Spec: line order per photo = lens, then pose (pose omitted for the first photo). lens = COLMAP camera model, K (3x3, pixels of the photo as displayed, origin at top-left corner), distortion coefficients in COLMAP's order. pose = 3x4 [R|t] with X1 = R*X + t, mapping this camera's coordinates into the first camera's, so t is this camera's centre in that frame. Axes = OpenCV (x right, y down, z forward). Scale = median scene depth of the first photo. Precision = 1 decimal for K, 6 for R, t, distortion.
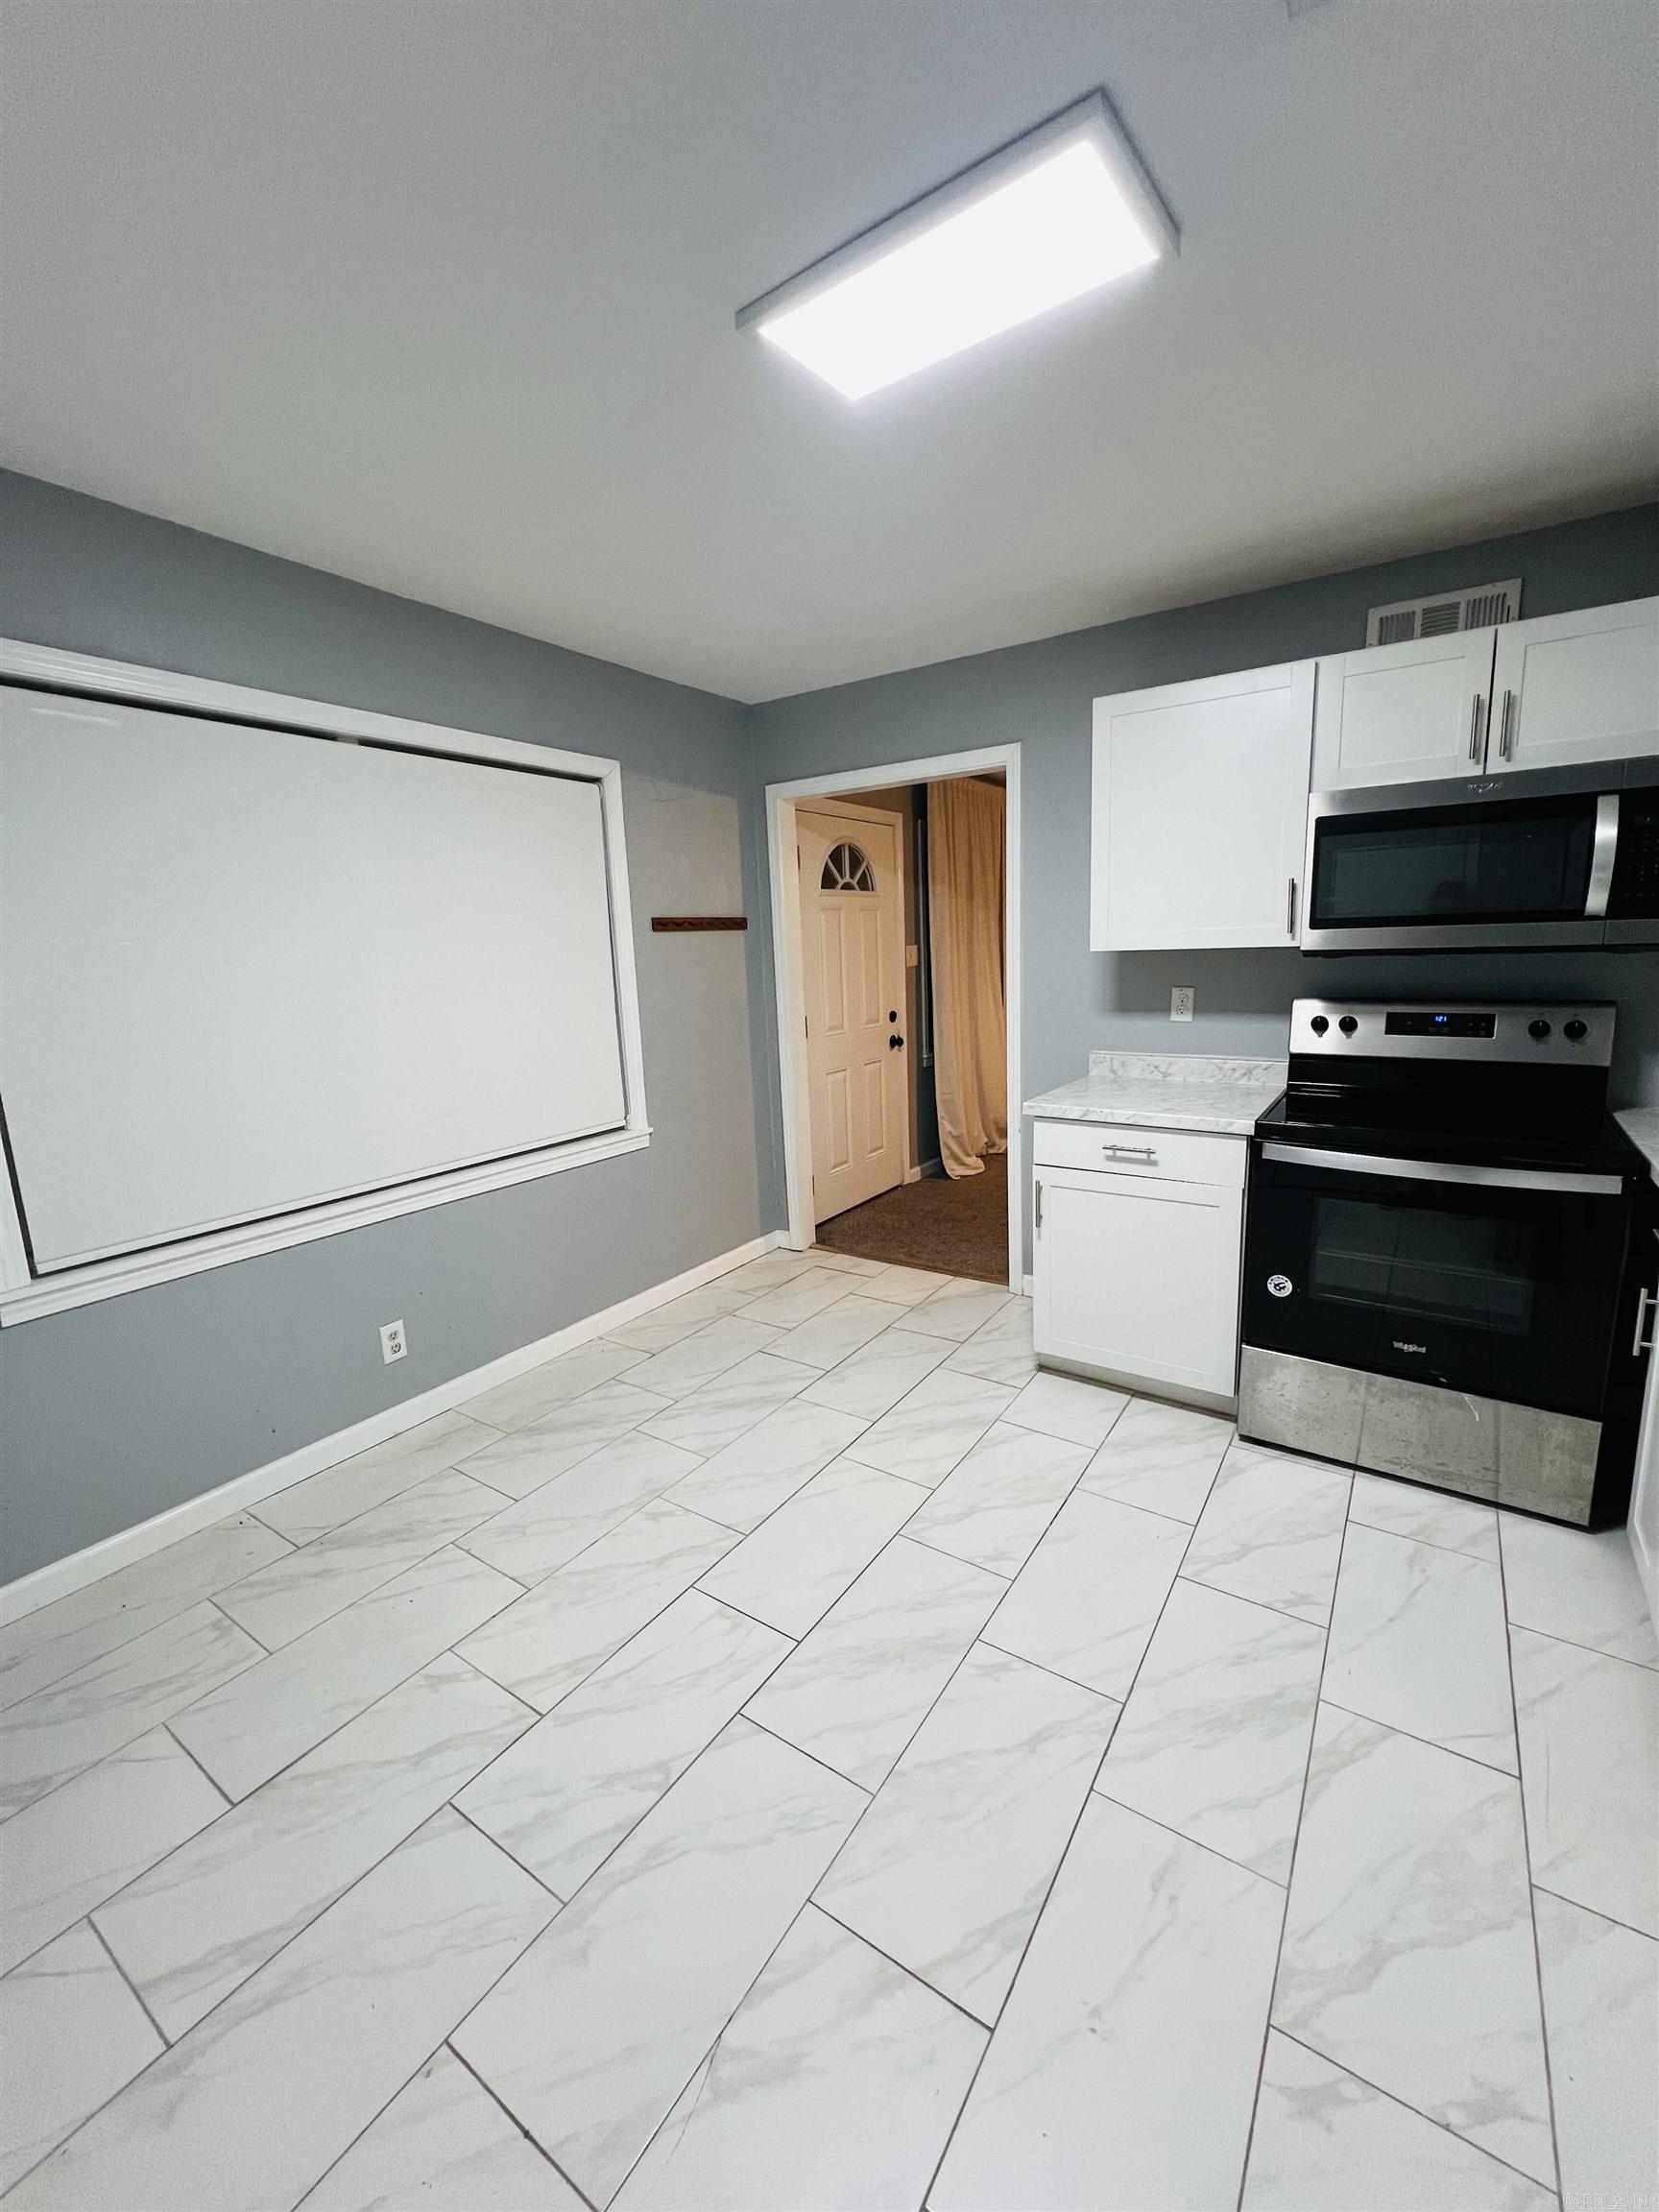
lens RADIAL K [[889.6, 0, 830.1], [0, 889.6, 1105.0], [0, 0, 1]] dist [-0.001348, 0.000512]
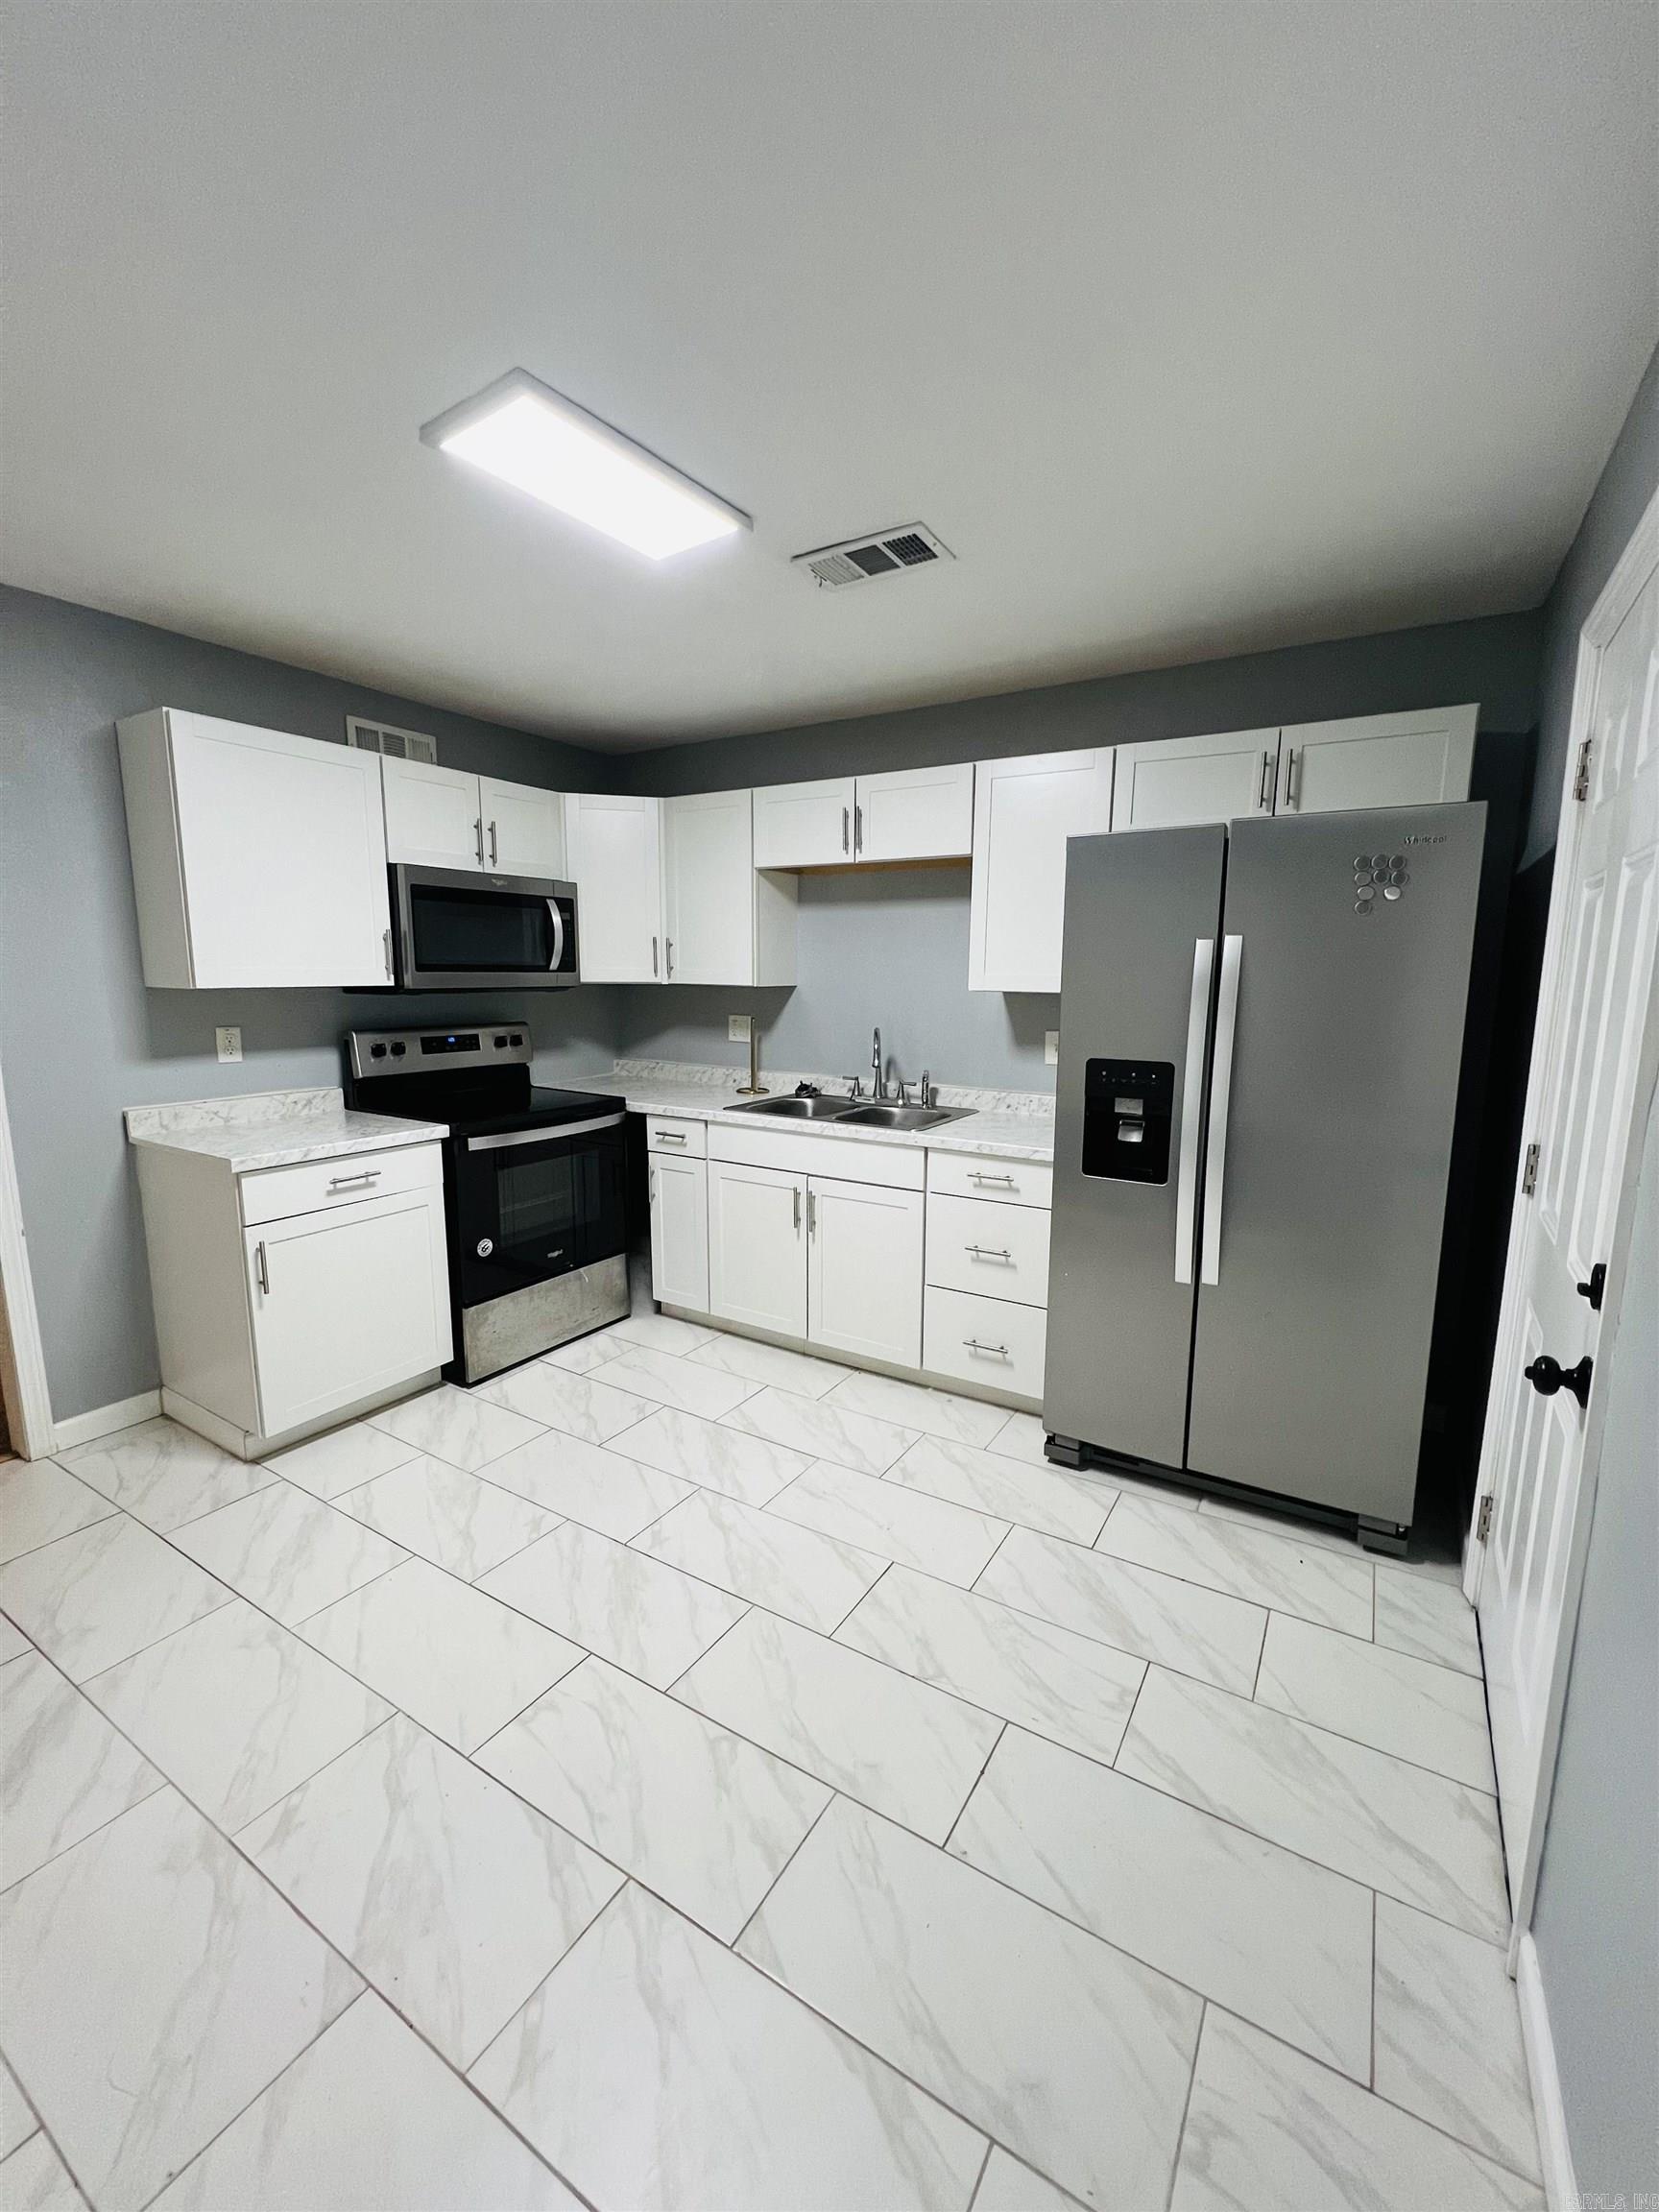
lens RADIAL K [[889.6, 0, 838.2], [0, 889.6, 1103.0], [0, 0, 1]] dist [-0.001348, 0.000512]
pose [[-0.046558, -0.114059, 0.992382, -0.741314], [0.177205, 0.976760, 0.120577, -0.062560], [-0.983072, 0.181469, -0.025264, 0.477570]]
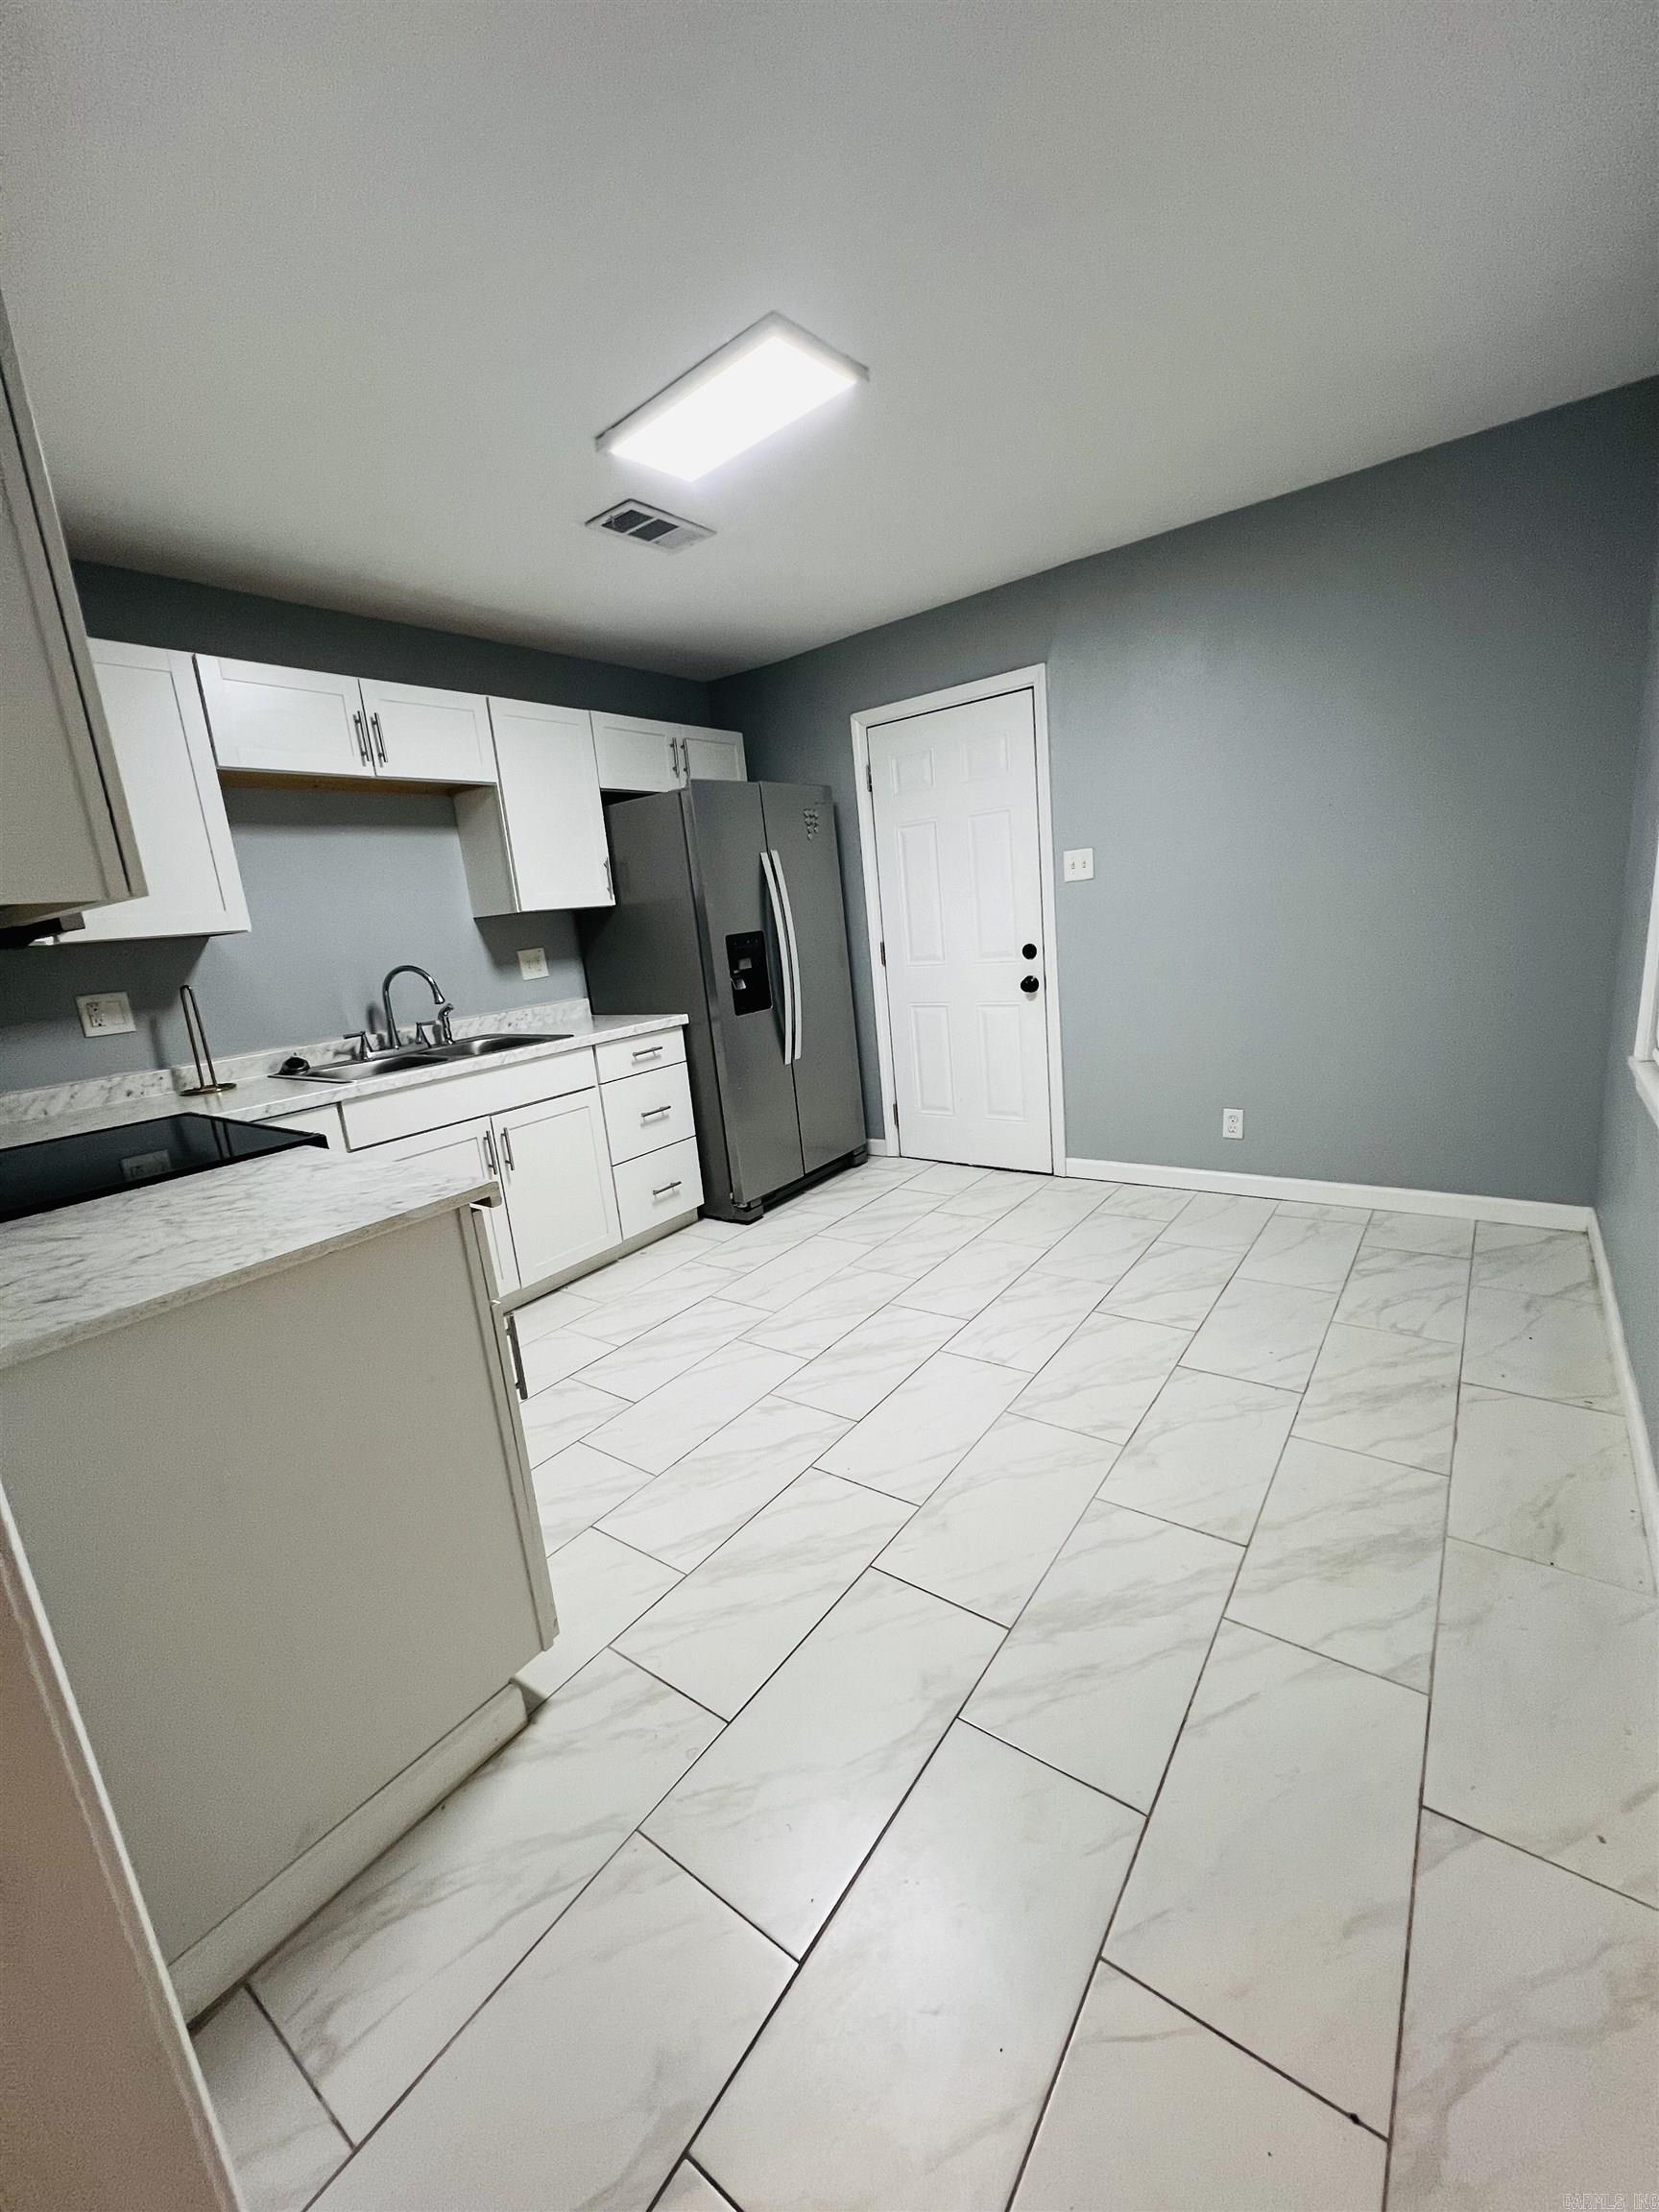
lens RADIAL K [[889.6, 0, 828.4], [0, 889.6, 1104.5], [0, 0, 1]] dist [-0.001348, 0.000512]
pose [[-0.991037, 0.114989, 0.067991, -0.002516], [0.132512, 0.910608, 0.391450, -0.235943], [-0.016901, 0.396951, -0.917684, 1.600420]]
